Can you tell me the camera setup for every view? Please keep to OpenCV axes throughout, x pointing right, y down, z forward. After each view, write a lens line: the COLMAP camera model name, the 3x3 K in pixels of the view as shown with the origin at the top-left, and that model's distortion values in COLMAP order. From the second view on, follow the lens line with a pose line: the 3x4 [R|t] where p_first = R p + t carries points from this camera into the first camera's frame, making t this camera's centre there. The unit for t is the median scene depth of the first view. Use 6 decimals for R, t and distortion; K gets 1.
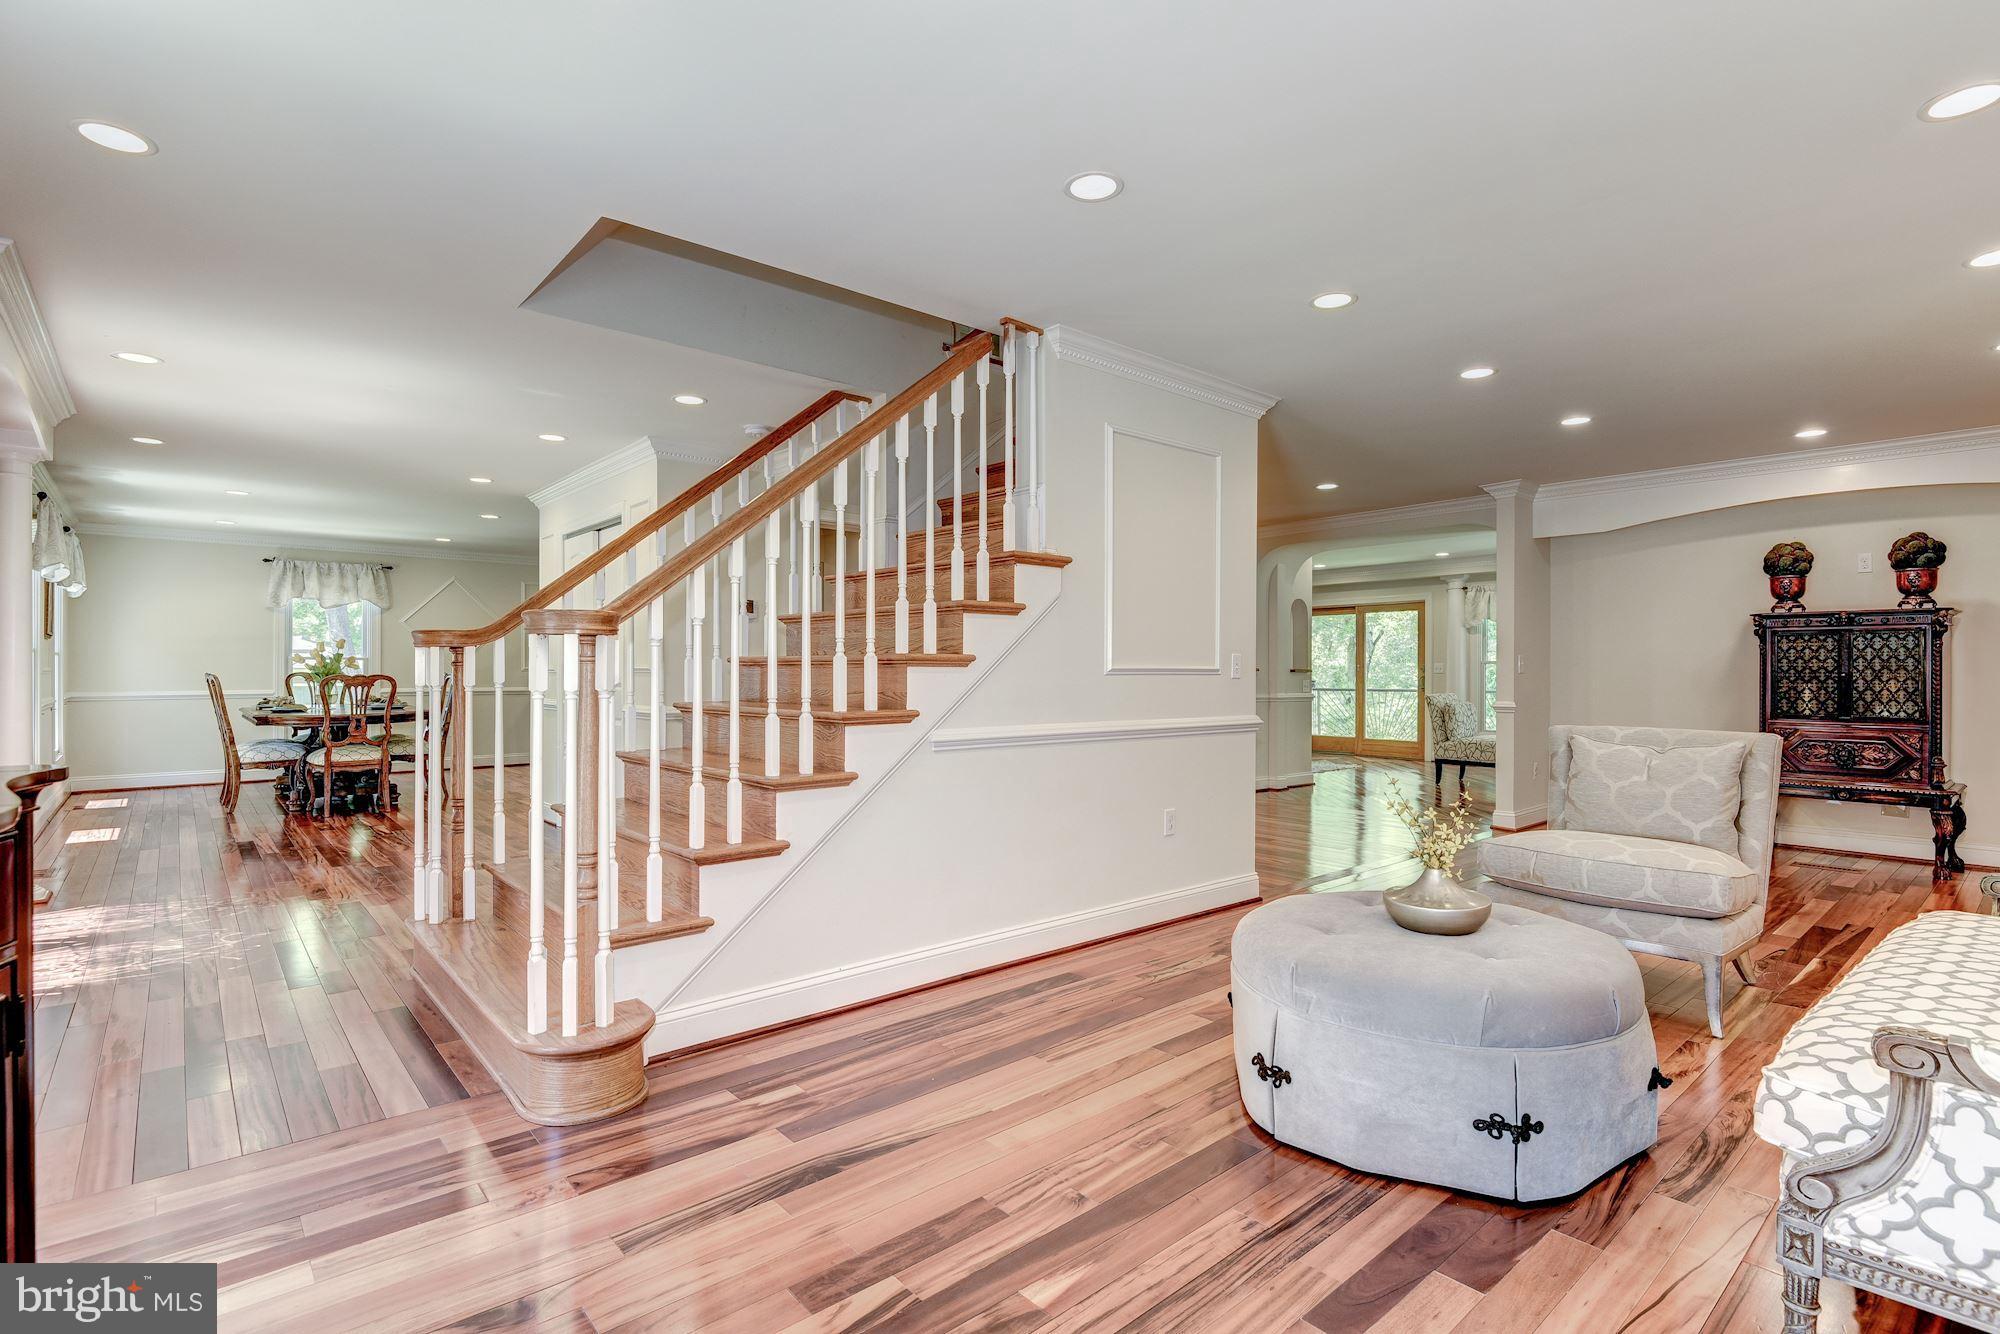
lens RADIAL K [[943.6, 0, 1004.2], [0, 943.6, 670.2], [0, 0, 1]] dist [0.001351, 0.000680]
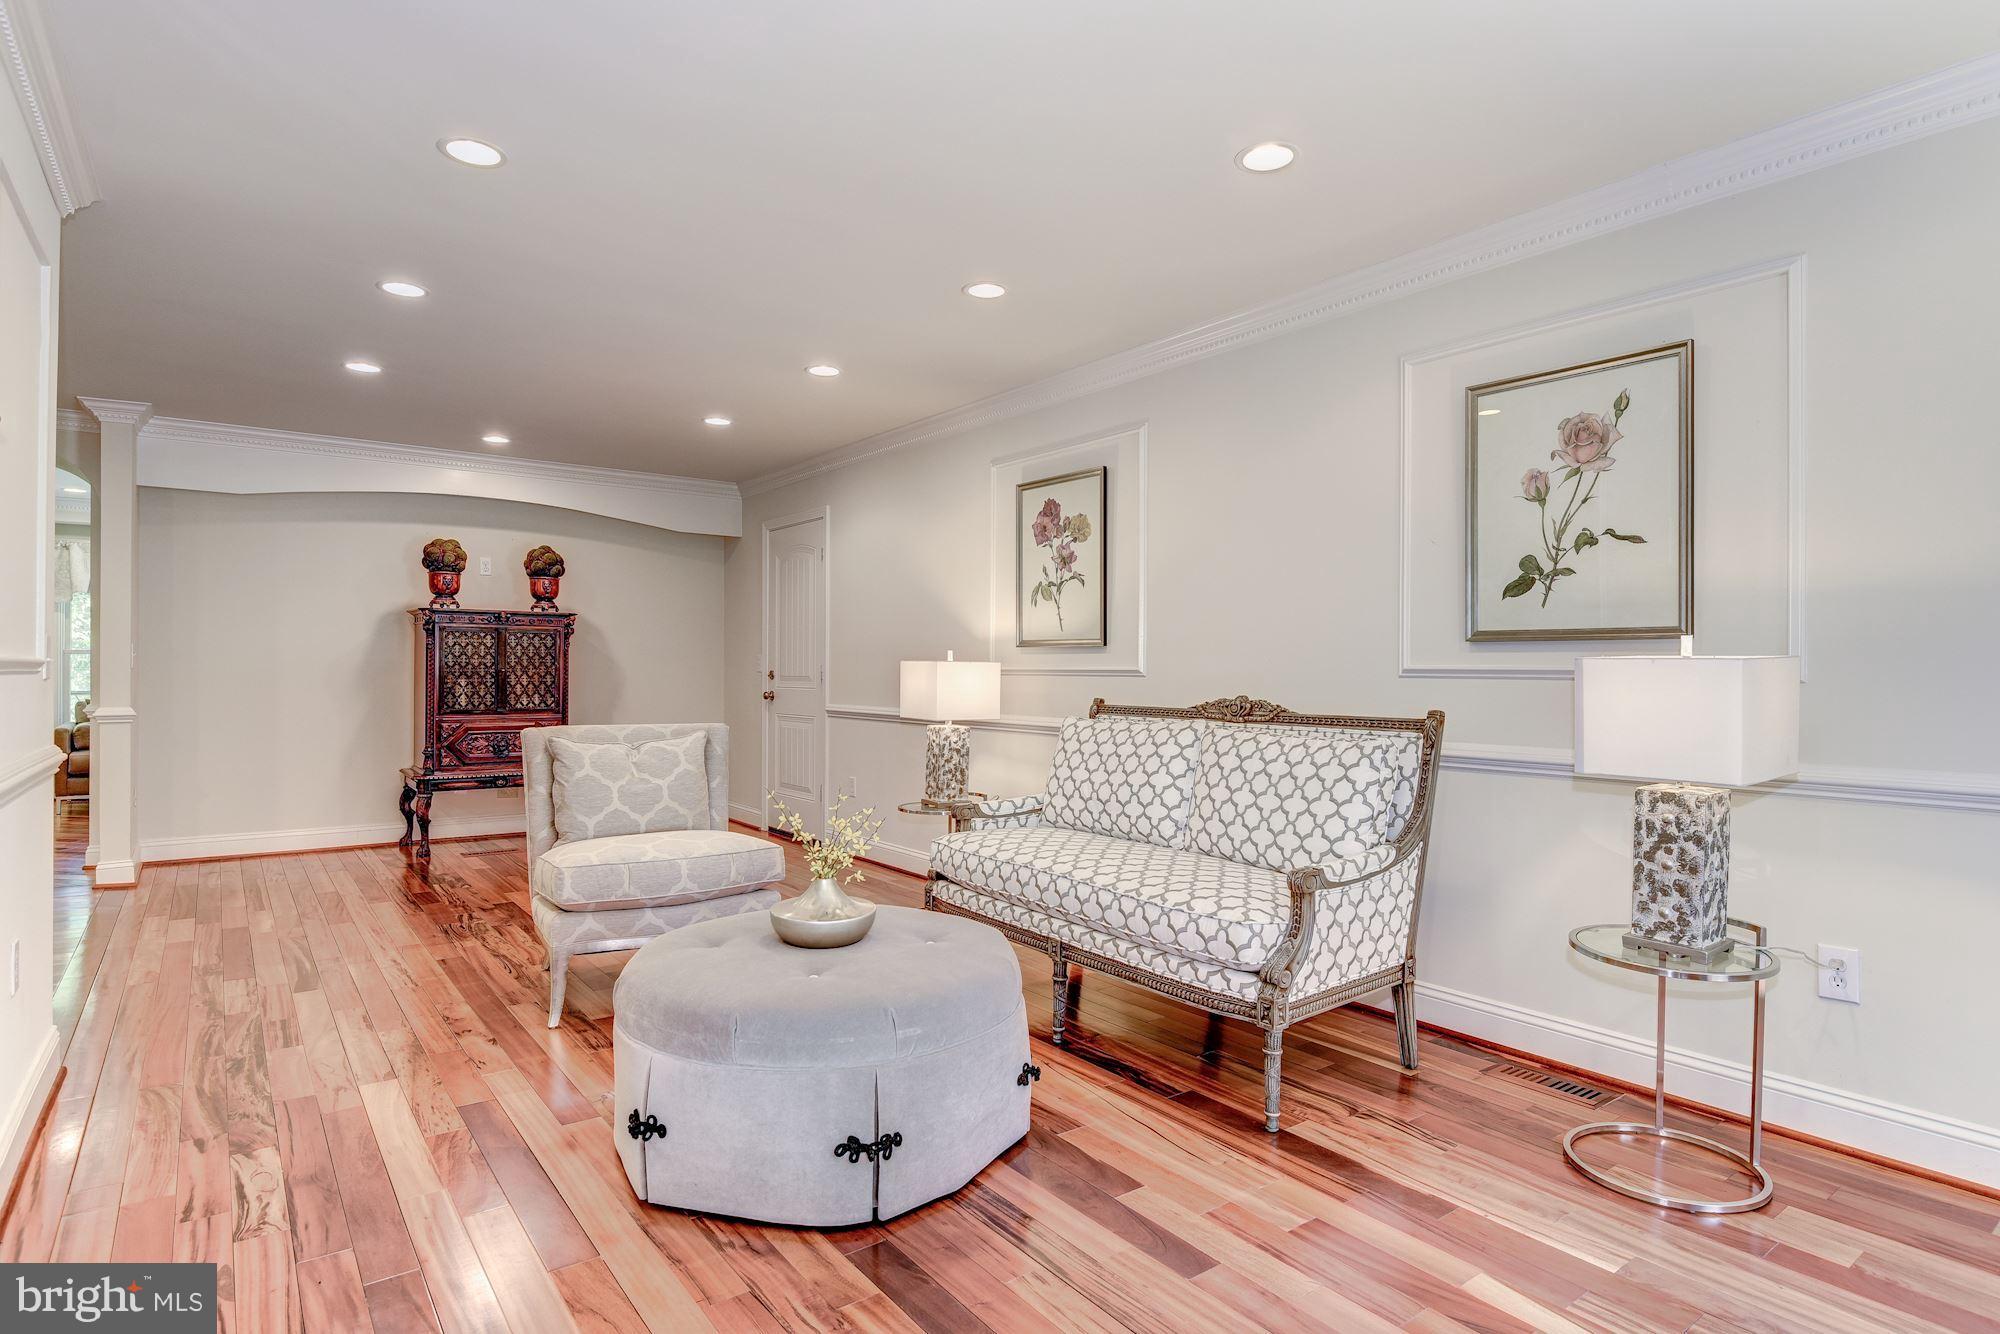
lens RADIAL K [[1063.6, 0, 1004.4], [0, 1063.6, 668.8], [0, 0, 1]] dist [-0.001256, -0.000277]
pose [[0.082222, 0.000294, 0.996614, -0.274002], [-0.005345, 0.999986, 0.000146, -0.000188], [-0.996600, -0.005339, 0.082222, 0.340743]]
